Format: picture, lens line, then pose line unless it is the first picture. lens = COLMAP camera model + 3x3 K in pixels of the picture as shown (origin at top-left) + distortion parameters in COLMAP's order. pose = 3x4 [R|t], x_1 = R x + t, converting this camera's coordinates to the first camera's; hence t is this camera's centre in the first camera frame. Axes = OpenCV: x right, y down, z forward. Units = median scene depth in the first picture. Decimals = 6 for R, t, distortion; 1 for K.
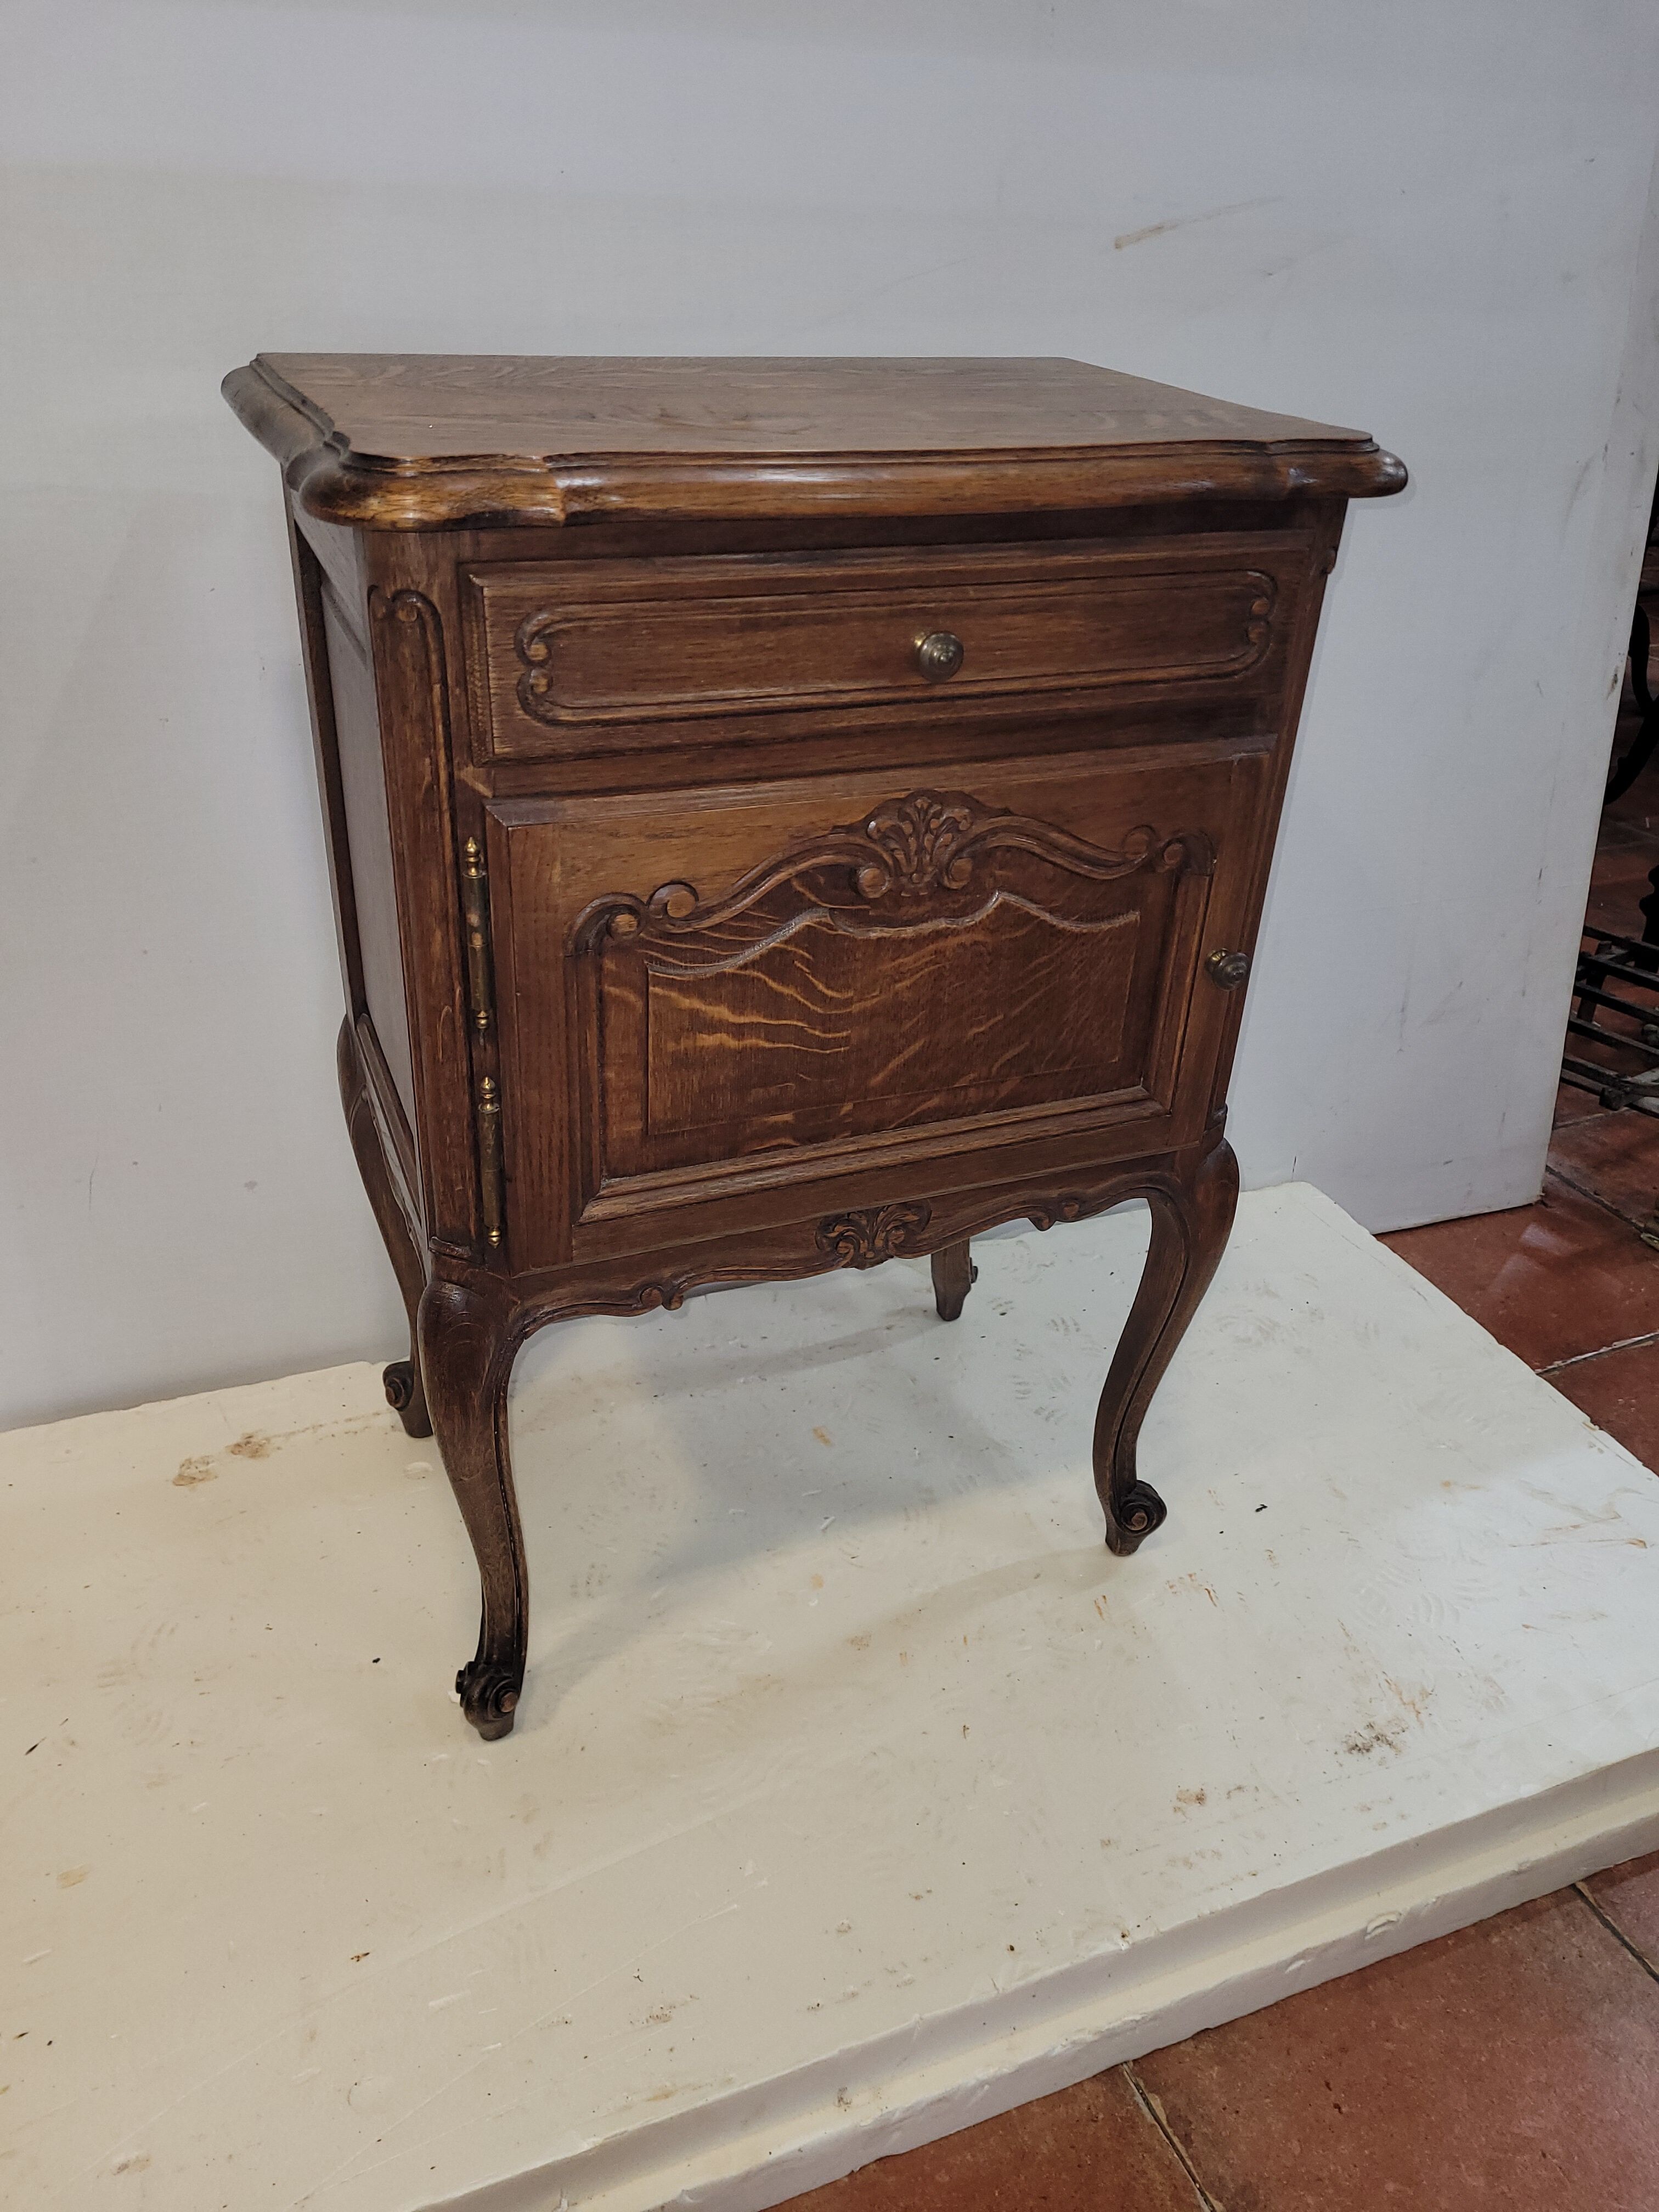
lens RADIAL K [[1632.7, 0, 829.5], [0, 1632.7, 1106.0], [0, 0, 1]] dist [0.040279, -0.047931]
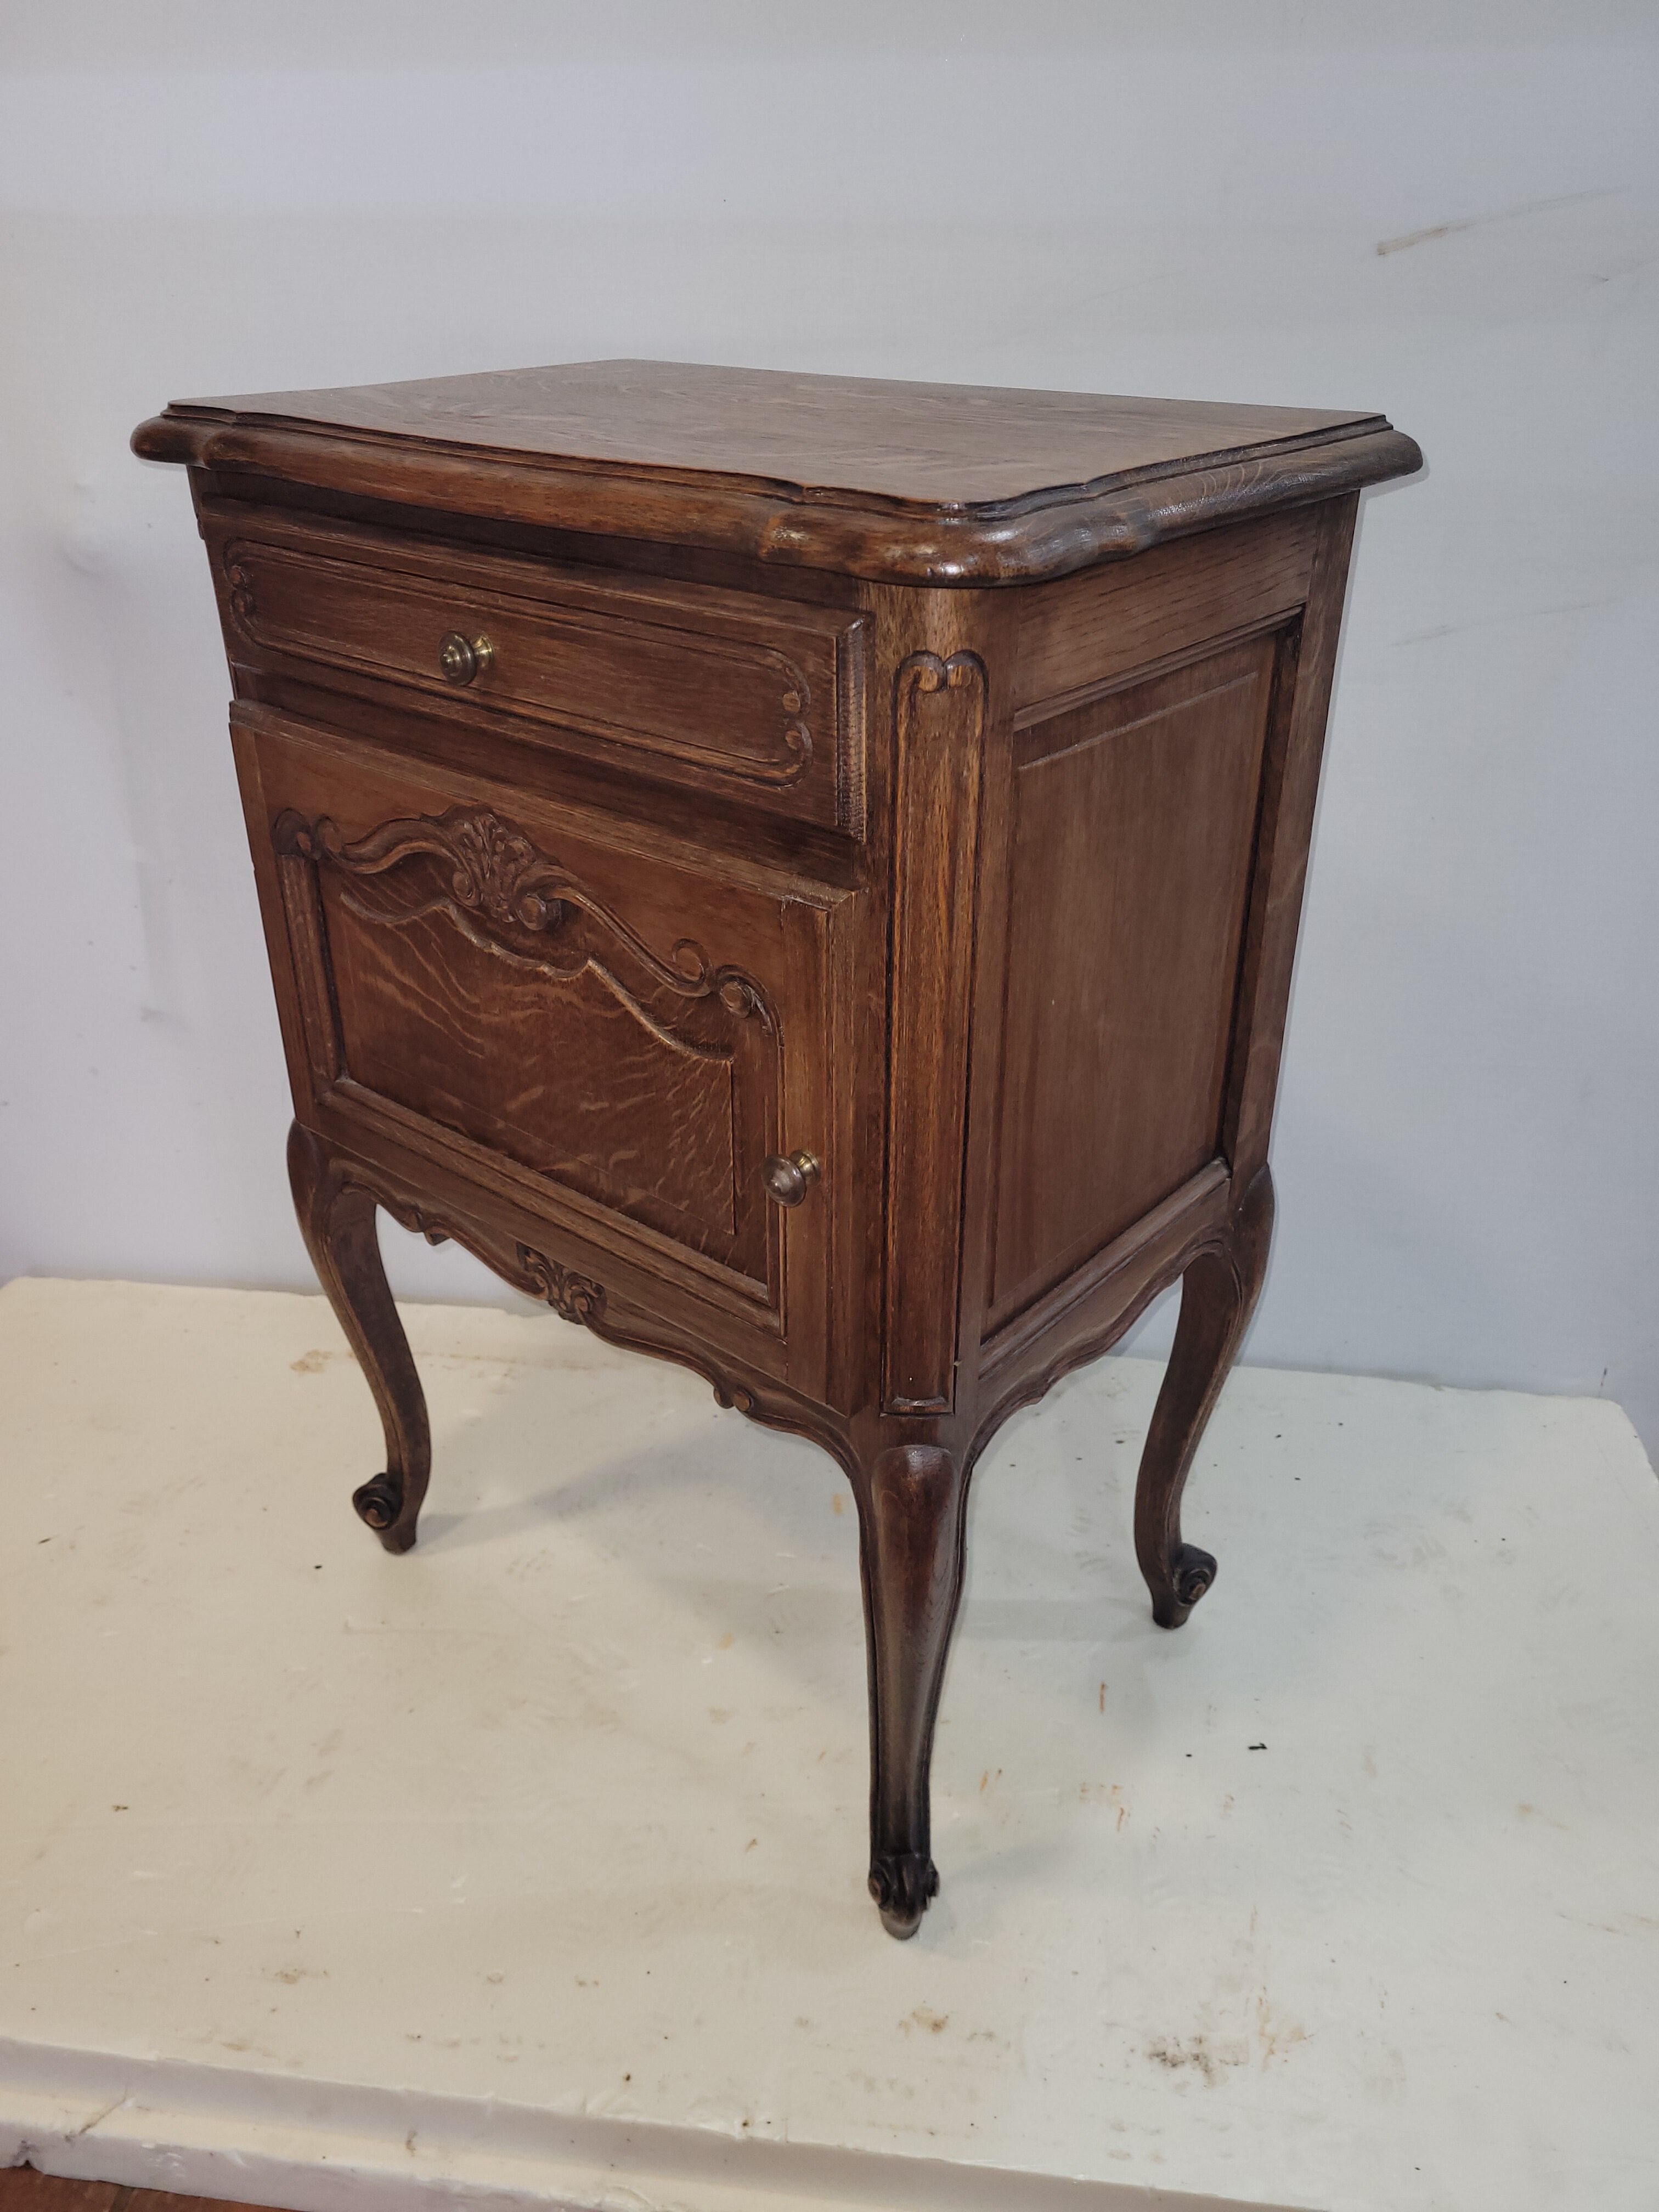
lens RADIAL K [[1700.3, 0, 829.5], [0, 1700.3, 1106.0], [0, 0, 1]] dist [0.006502, -0.140157]
pose [[0.465293, 0.387308, -0.795924, 0.921489], [-0.418882, 0.888478, 0.187469, -0.285824], [0.779769, 0.246170, 0.575639, 0.602573]]
